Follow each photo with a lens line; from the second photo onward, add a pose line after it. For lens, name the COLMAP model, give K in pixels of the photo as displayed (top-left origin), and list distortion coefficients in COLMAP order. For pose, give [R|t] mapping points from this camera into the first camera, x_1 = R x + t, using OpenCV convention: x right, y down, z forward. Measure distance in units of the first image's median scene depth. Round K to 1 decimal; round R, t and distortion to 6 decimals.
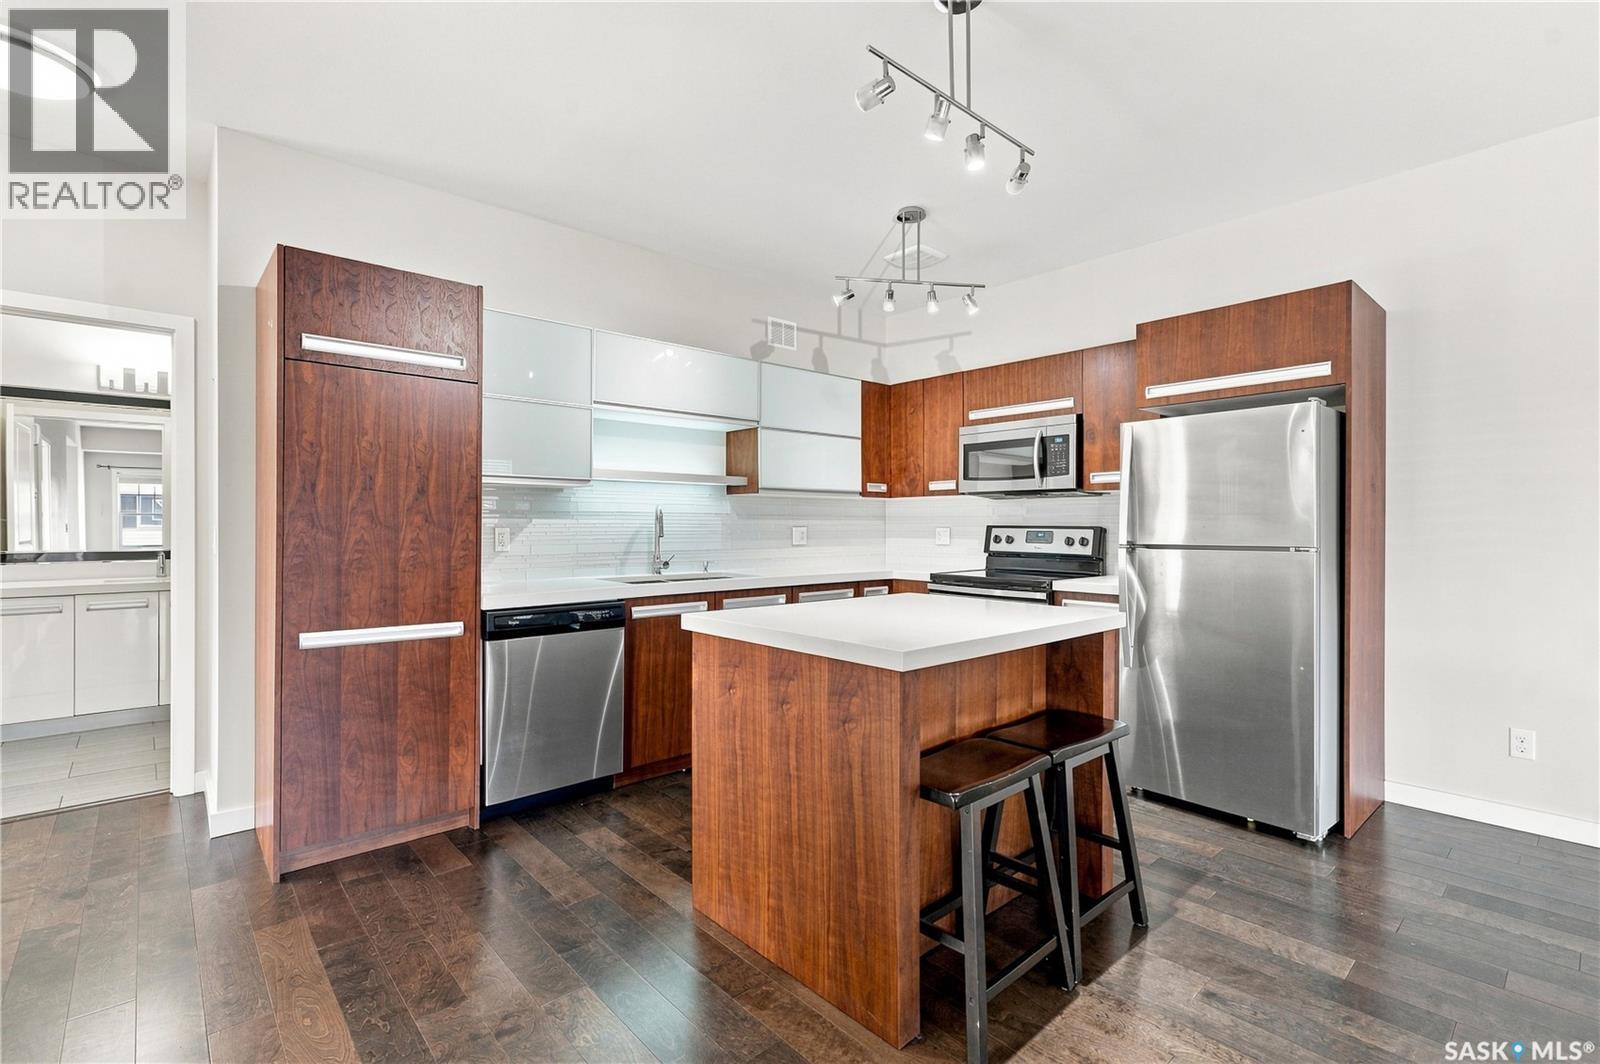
lens RADIAL K [[726.0, 0, 796.8], [0, 726.0, 526.9], [0, 0, 1]] dist [-0.001939, 0.000016]
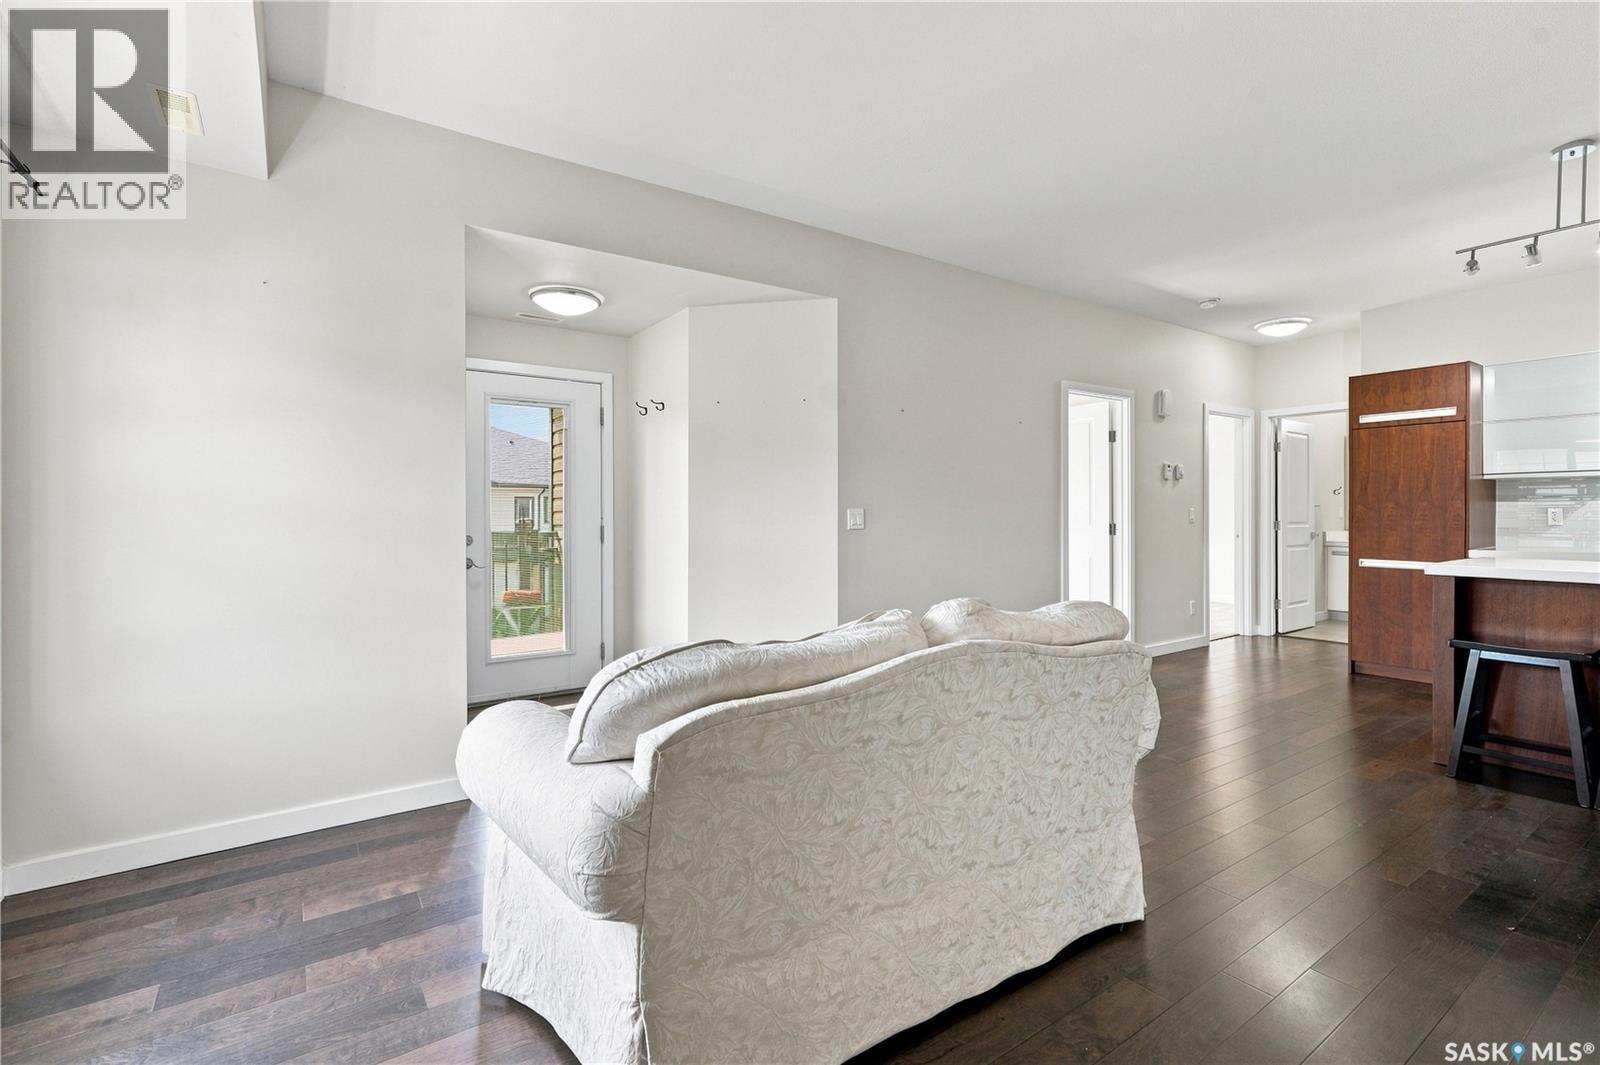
lens RADIAL K [[726.0, 0, 796.8], [0, 726.0, 527.4], [0, 0, 1]] dist [-0.001939, 0.000016]
pose [[-0.122315, 0.017838, -0.992331, 1.035177], [0.000194, 0.999839, 0.017949, 0.011712], [0.992491, 0.002003, -0.122298, -0.232777]]
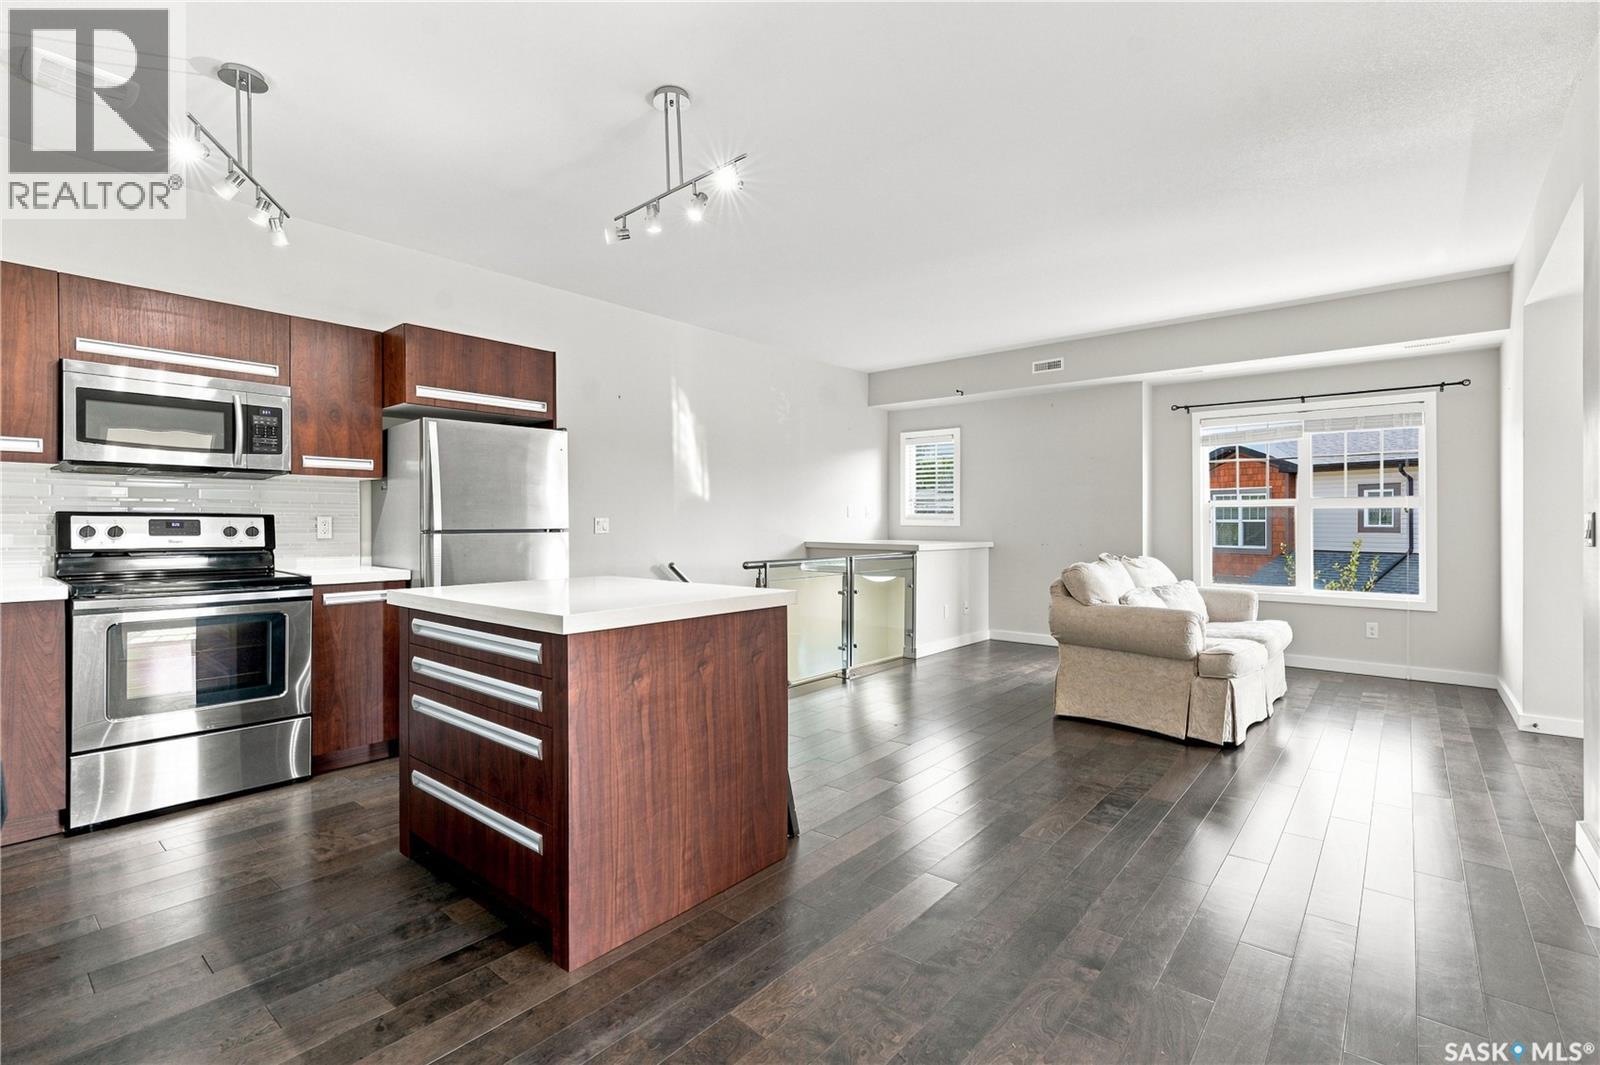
lens RADIAL K [[723.8, 0, 803.2], [0, 723.8, 527.2], [0, 0, 1]] dist [-0.002515, 0.000481]
pose [[-0.143101, -0.006821, 0.989685, -0.573866], [0.001147, 0.999974, 0.007058, 0.010171], [-0.989707, 0.002145, -0.143089, 0.500786]]
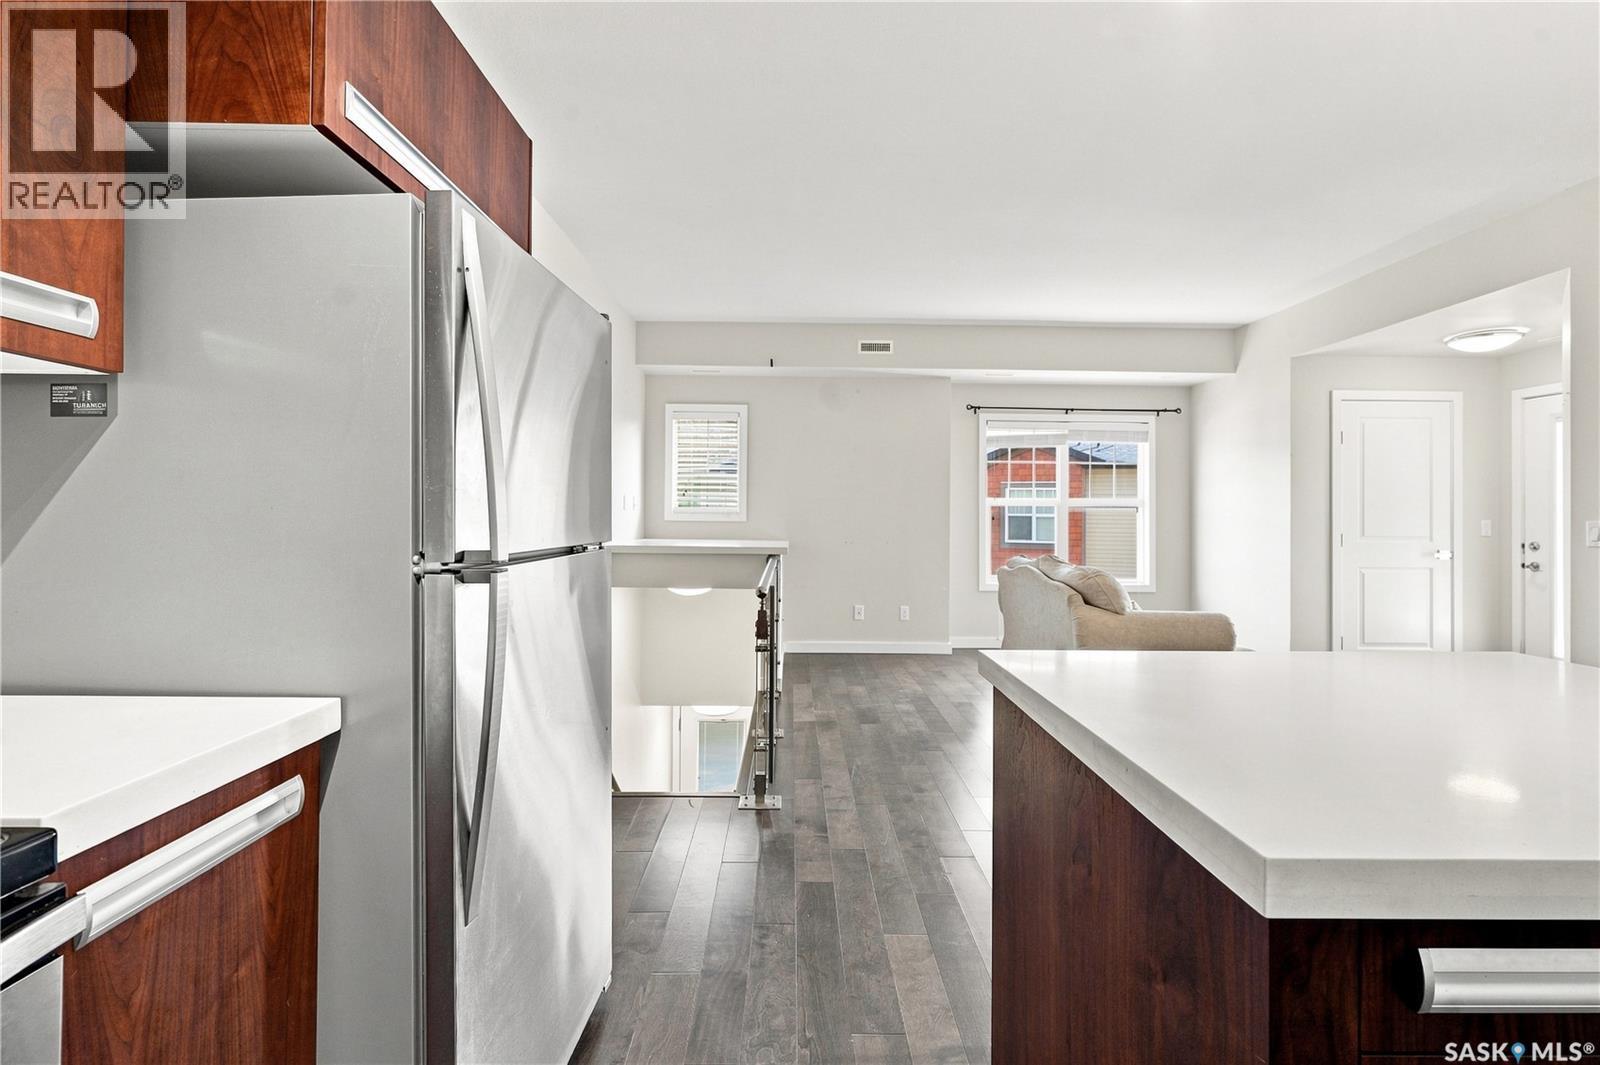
lens RADIAL K [[726.0, 0, 796.8], [0, 726.0, 527.4], [0, 0, 1]] dist [-0.001939, 0.000016]
pose [[-0.749142, -0.018915, 0.662139, 0.097425], [-0.007965, 0.999777, 0.019548, 0.000993], [-0.662361, 0.009370, -0.749126, 0.952239]]
